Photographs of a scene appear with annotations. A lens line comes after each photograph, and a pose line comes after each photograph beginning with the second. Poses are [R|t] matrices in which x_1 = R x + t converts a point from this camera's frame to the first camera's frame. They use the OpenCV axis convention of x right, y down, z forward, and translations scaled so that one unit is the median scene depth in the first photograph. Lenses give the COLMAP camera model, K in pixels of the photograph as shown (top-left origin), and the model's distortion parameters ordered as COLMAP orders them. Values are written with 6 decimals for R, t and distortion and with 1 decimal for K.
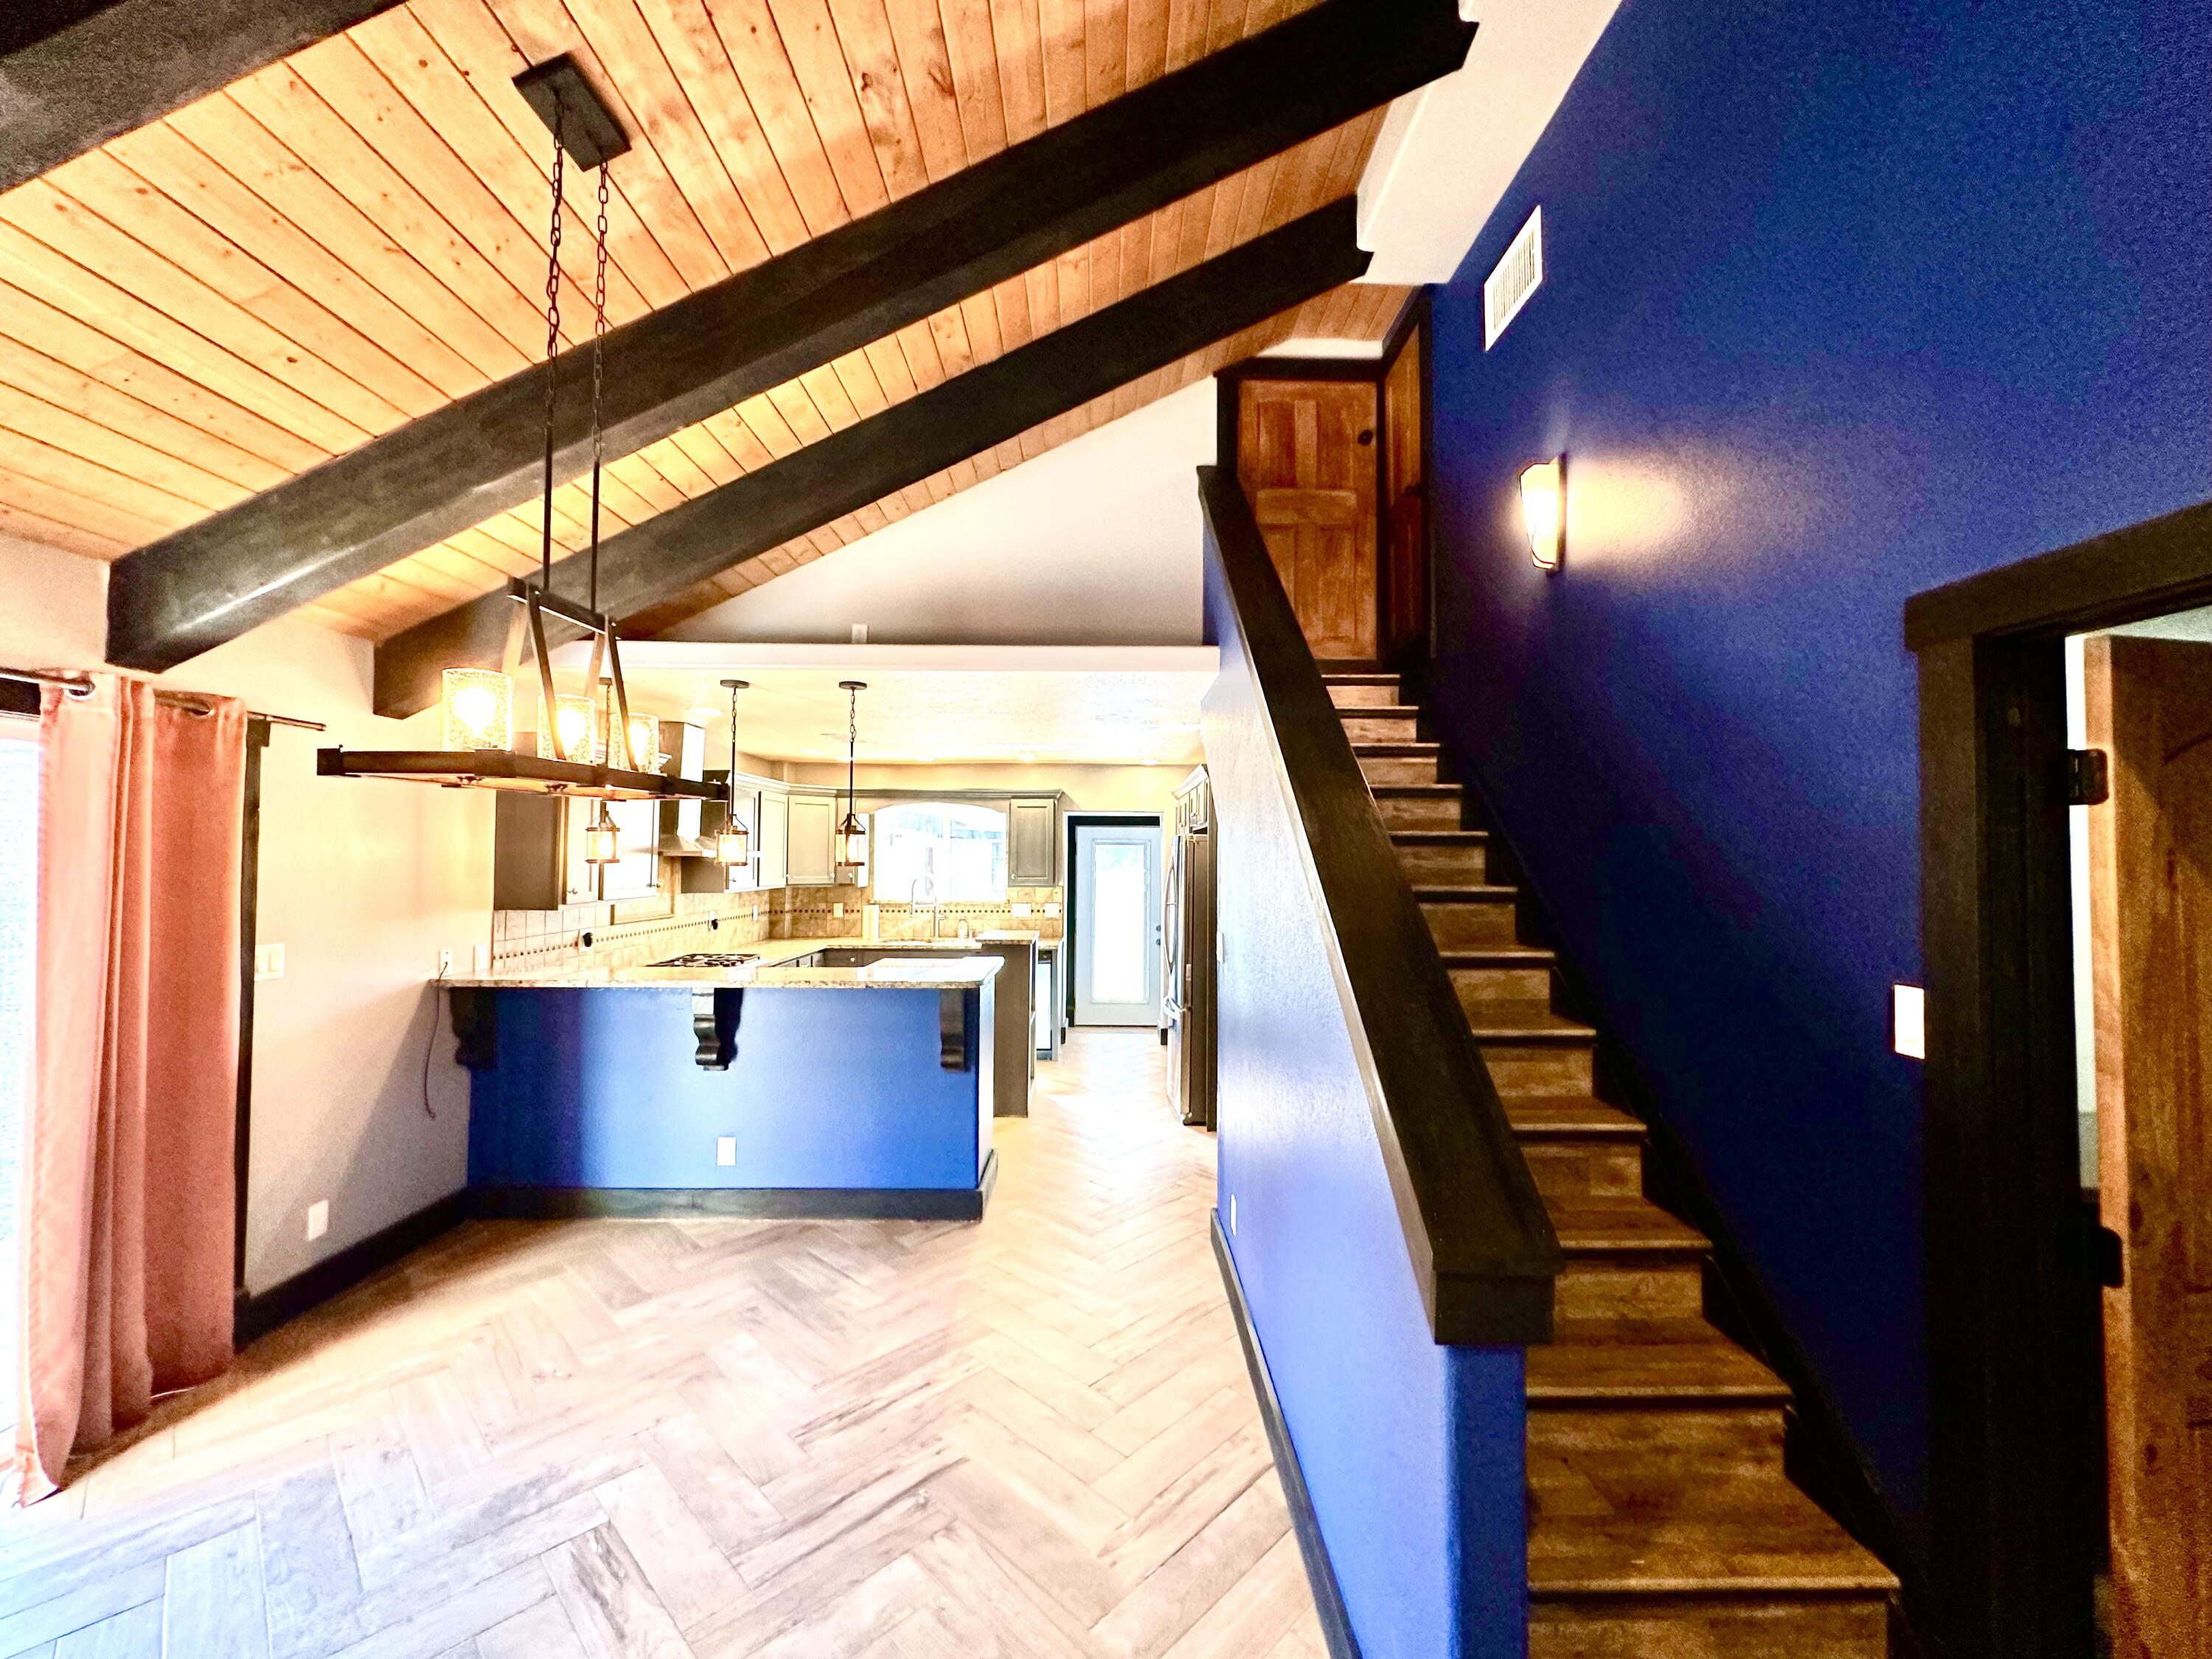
lens RADIAL K [[887.0, 0, 1109.9], [0, 887.0, 830.1], [0, 0, 1]] dist [-0.006747, 0.001047]
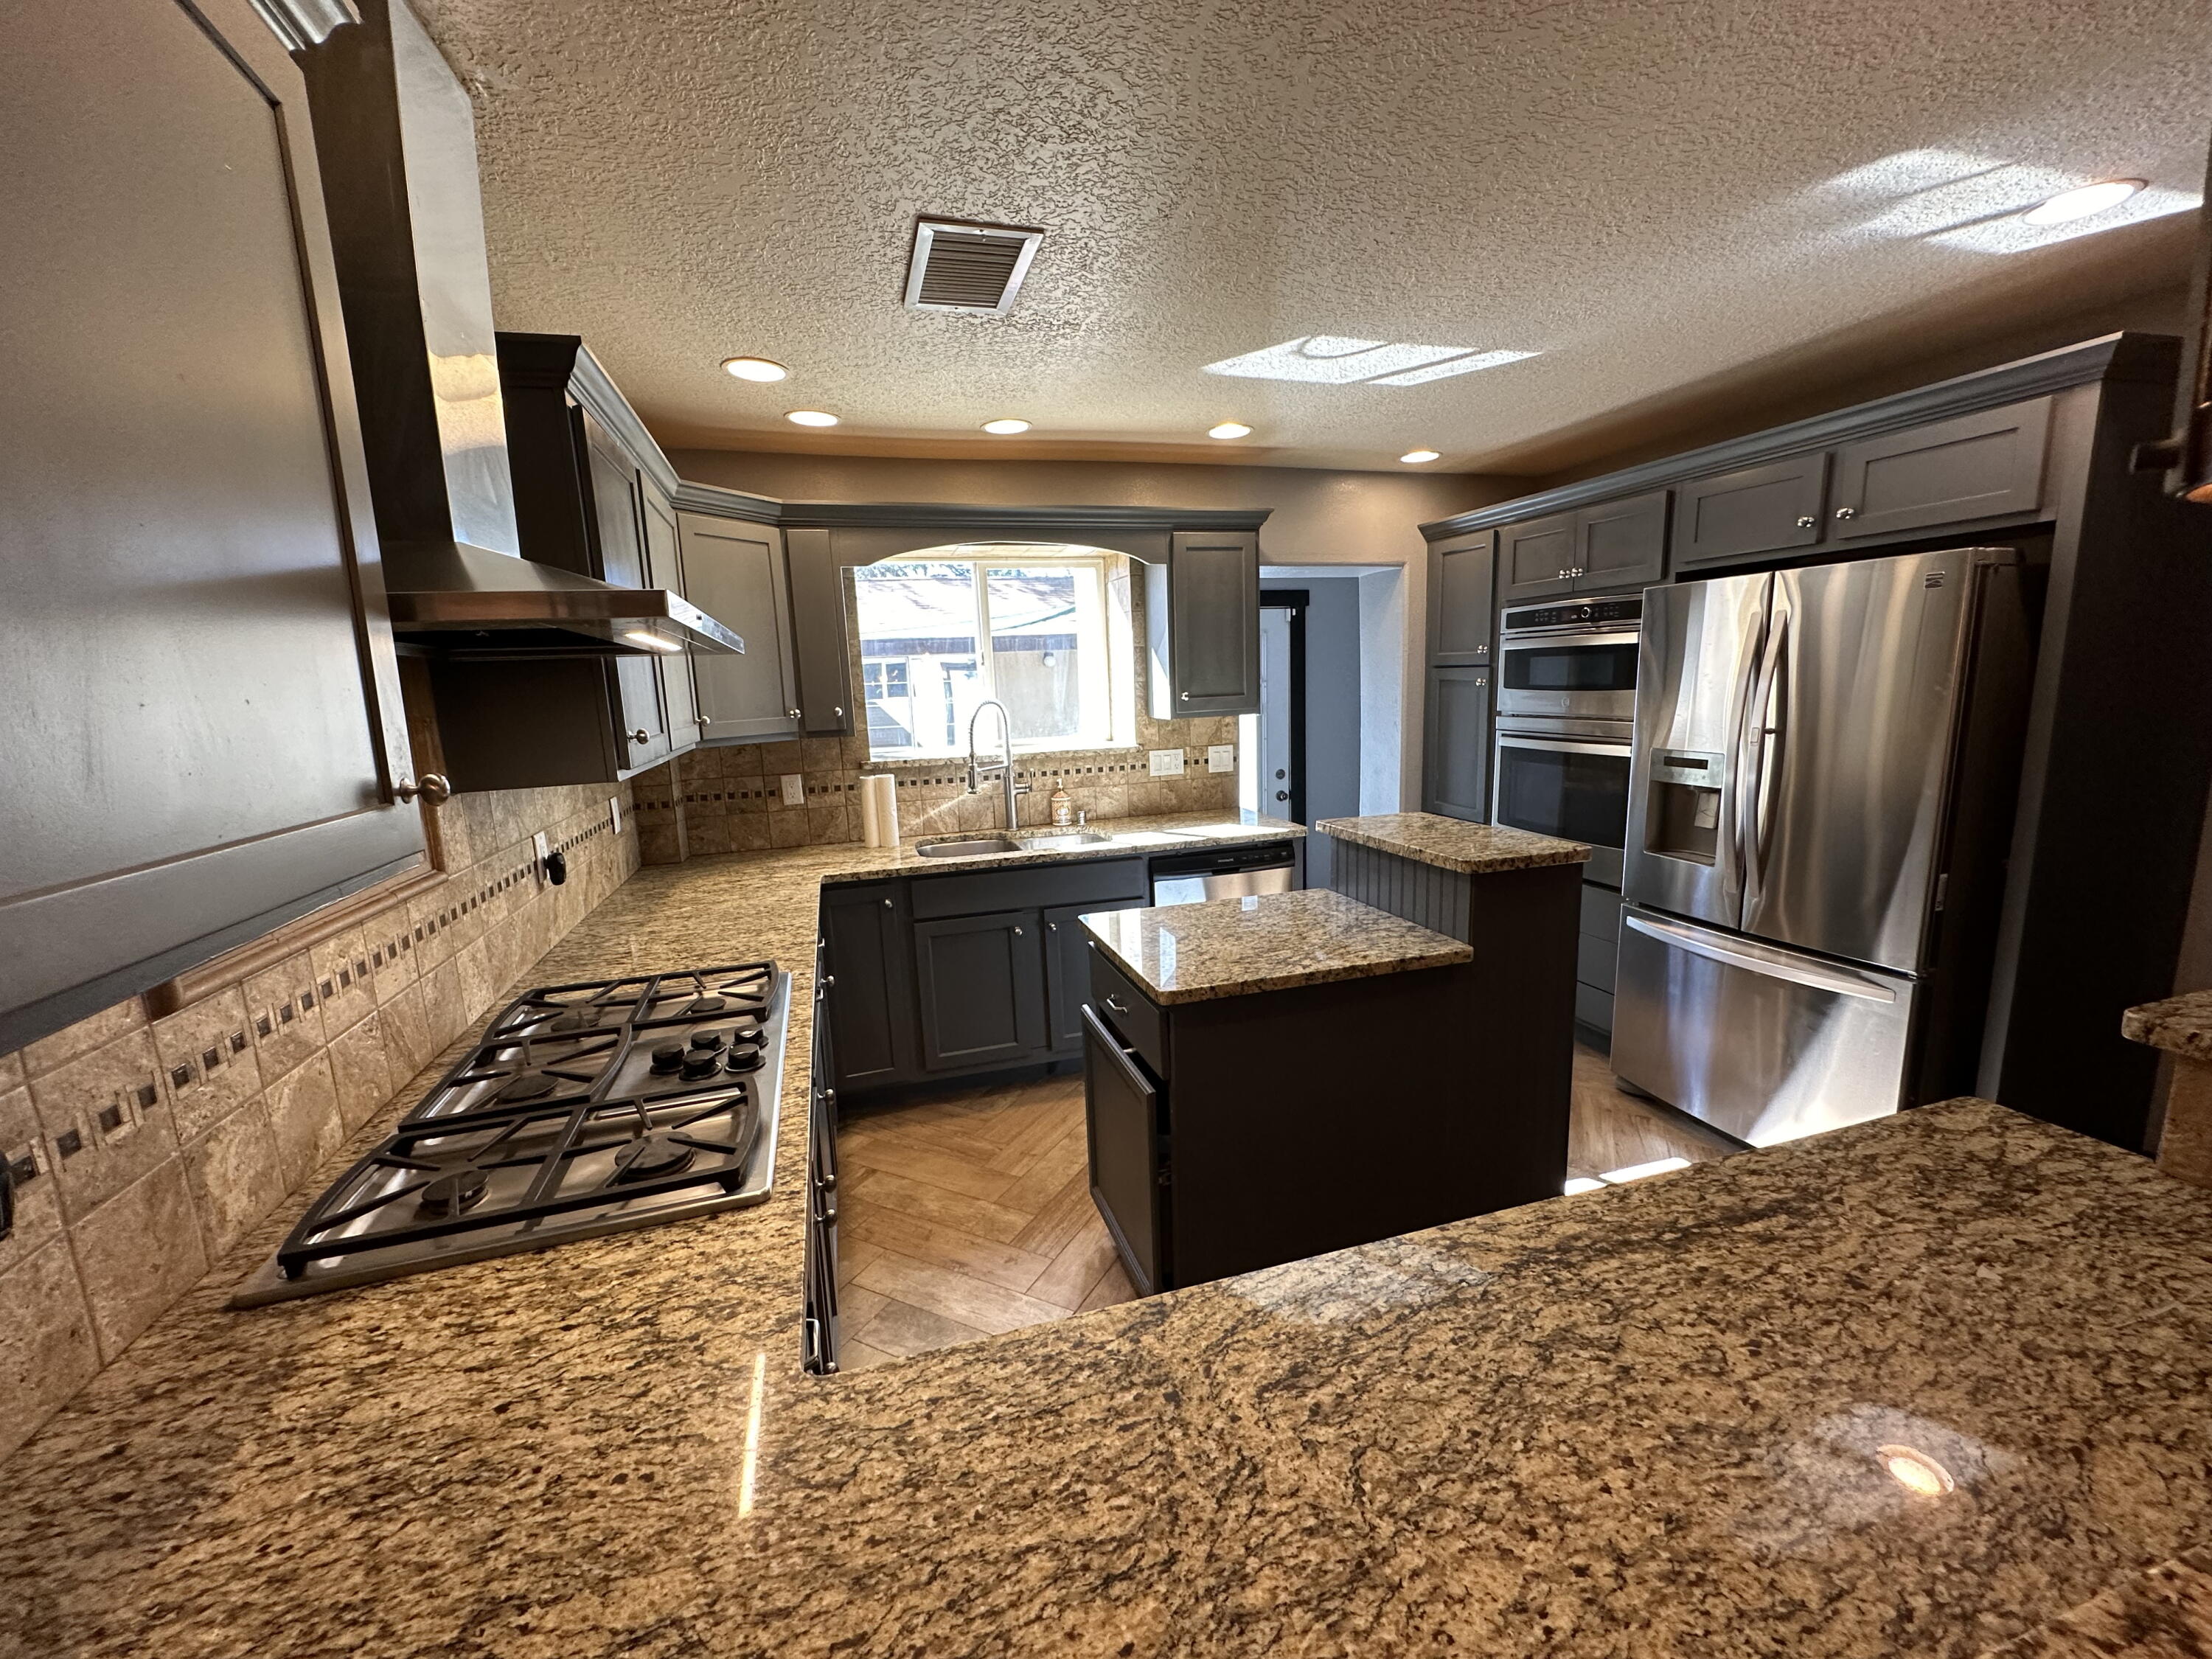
lens RADIAL K [[887.0, 0, 1105.2], [0, 887.0, 832.6], [0, 0, 1]] dist [-0.006747, 0.001047]
pose [[0.957252, -0.091669, 0.274344, -0.286222], [0.036806, 0.979346, 0.198813, 0.026935], [-0.286903, -0.180216, 0.940855, 0.526720]]
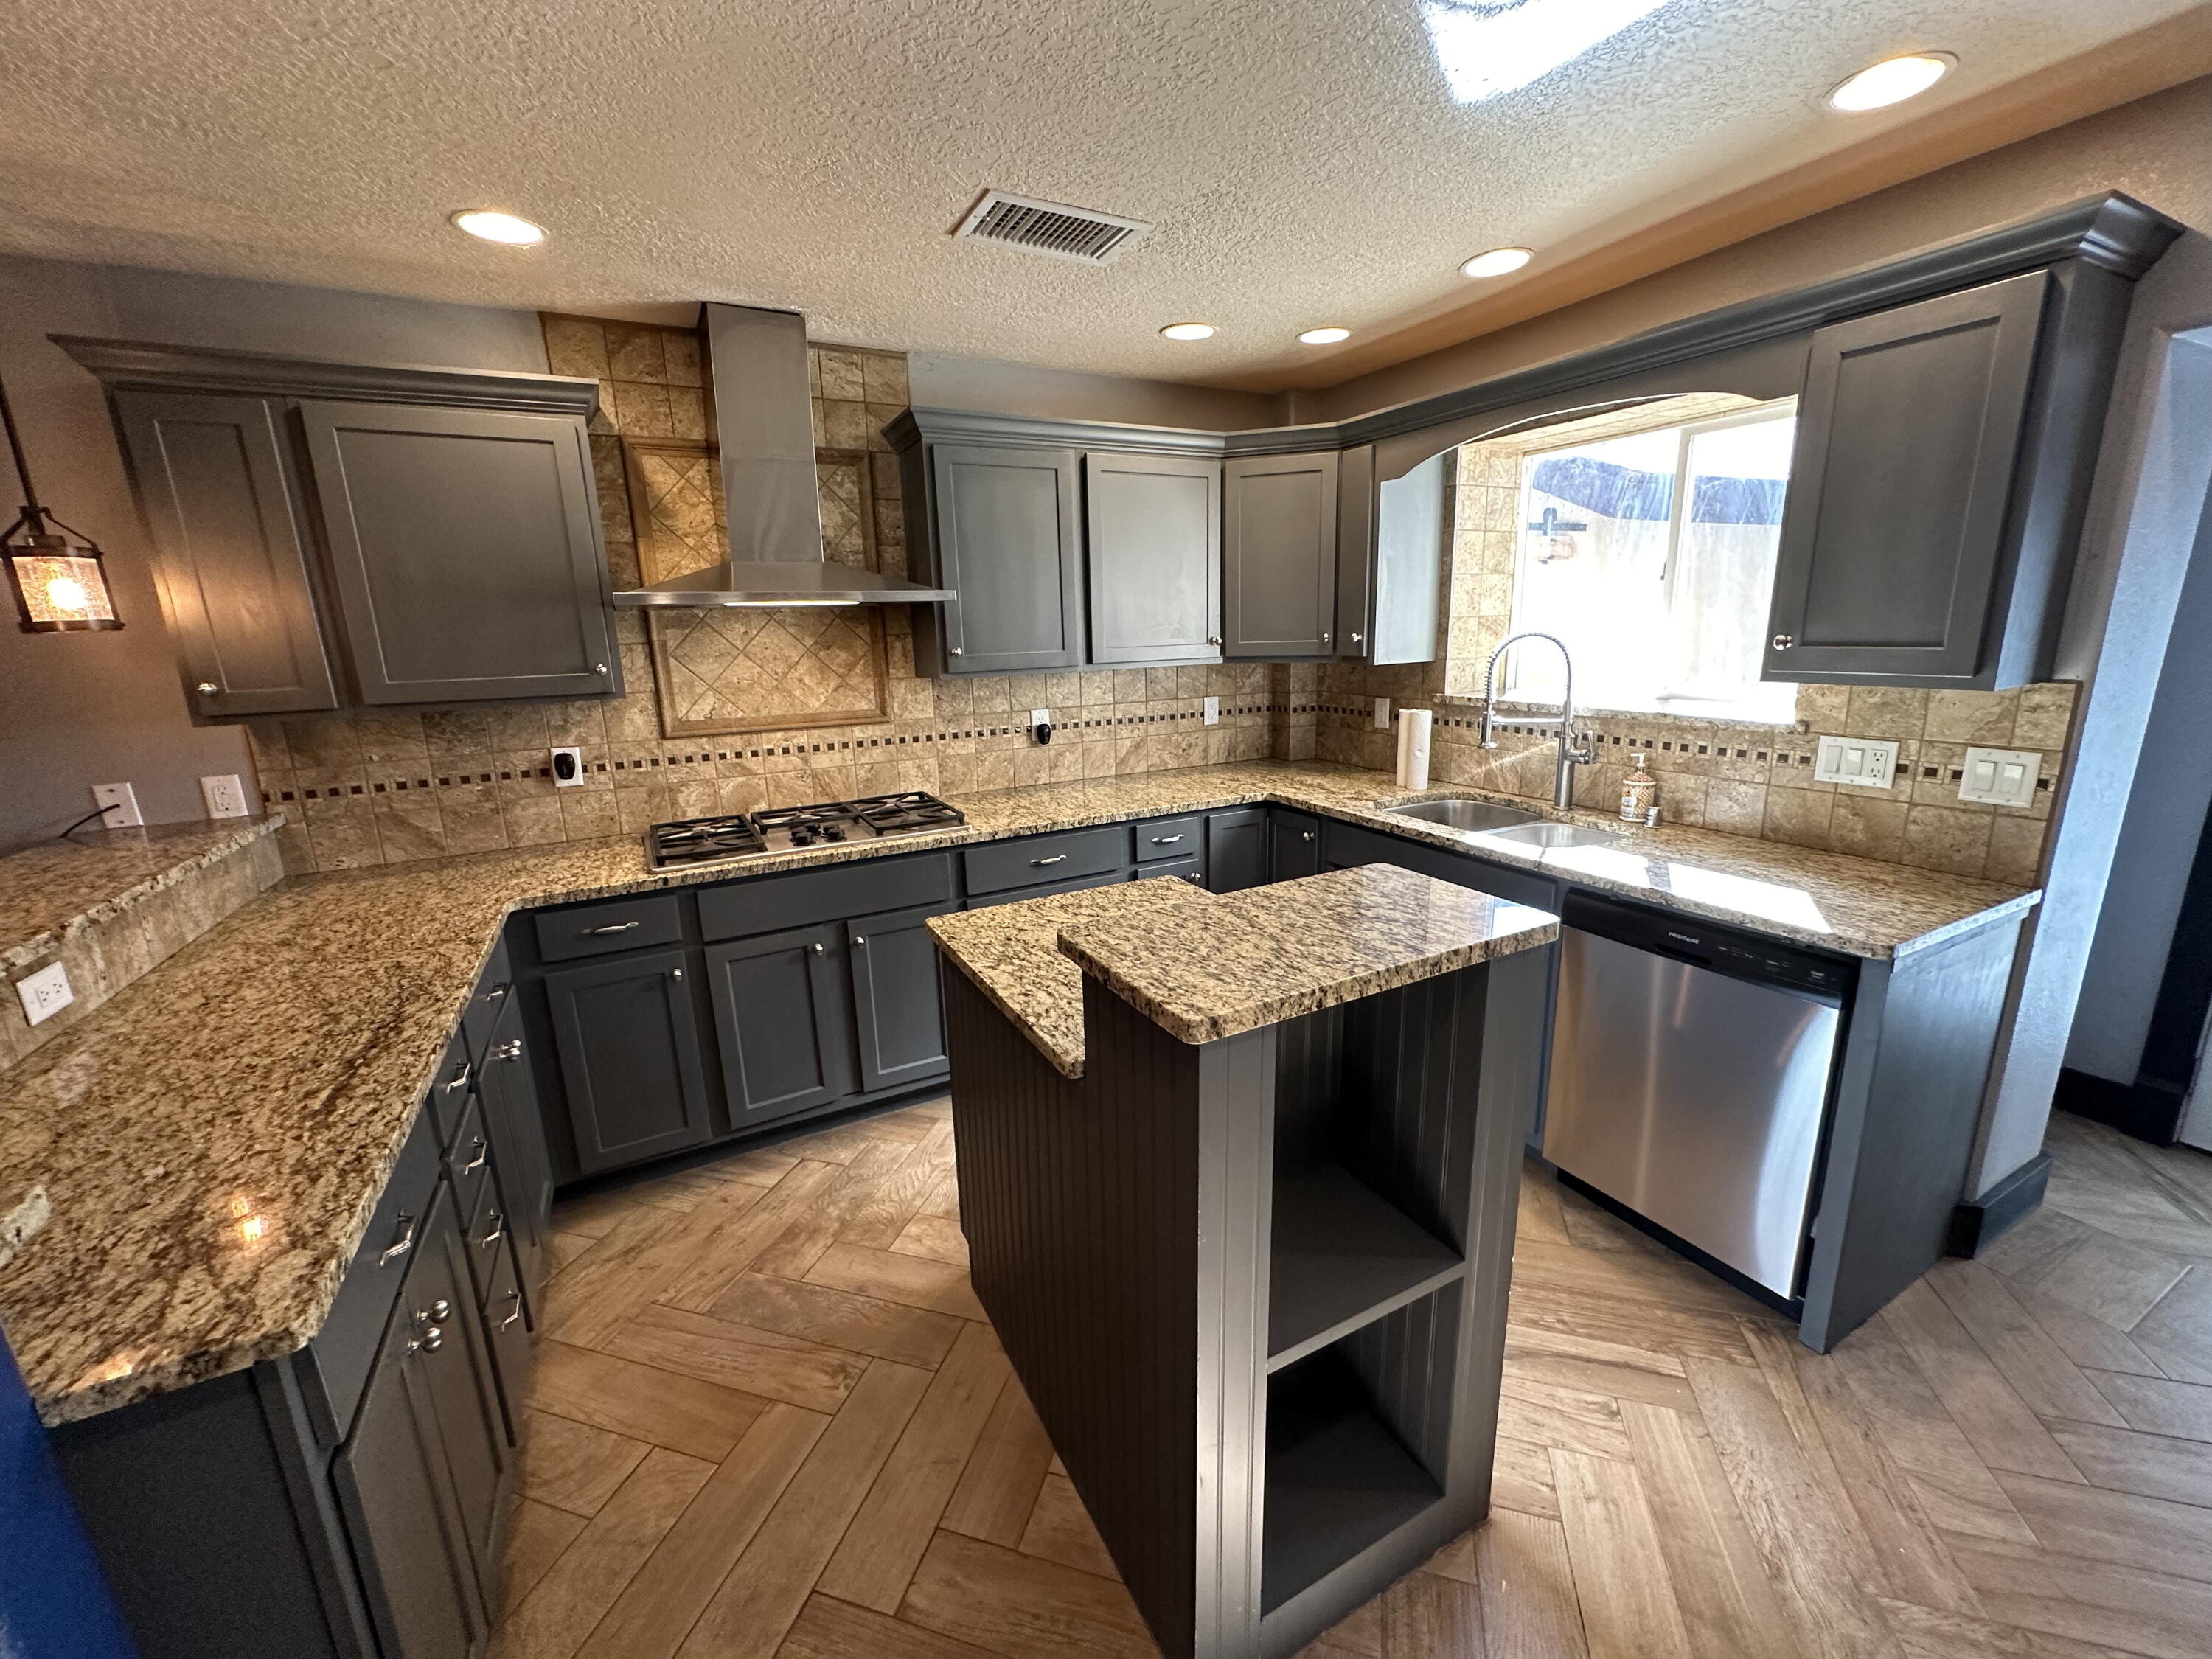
lens RADIAL K [[887.0, 0, 1104.9], [0, 887.0, 827.5], [0, 0, 1]] dist [-0.006747, 0.001047]
pose [[0.458483, 0.185242, -0.869183, 0.041153], [0.057319, 0.969835, 0.236928, 0.031157], [0.886853, -0.158448, 0.434035, 0.677826]]
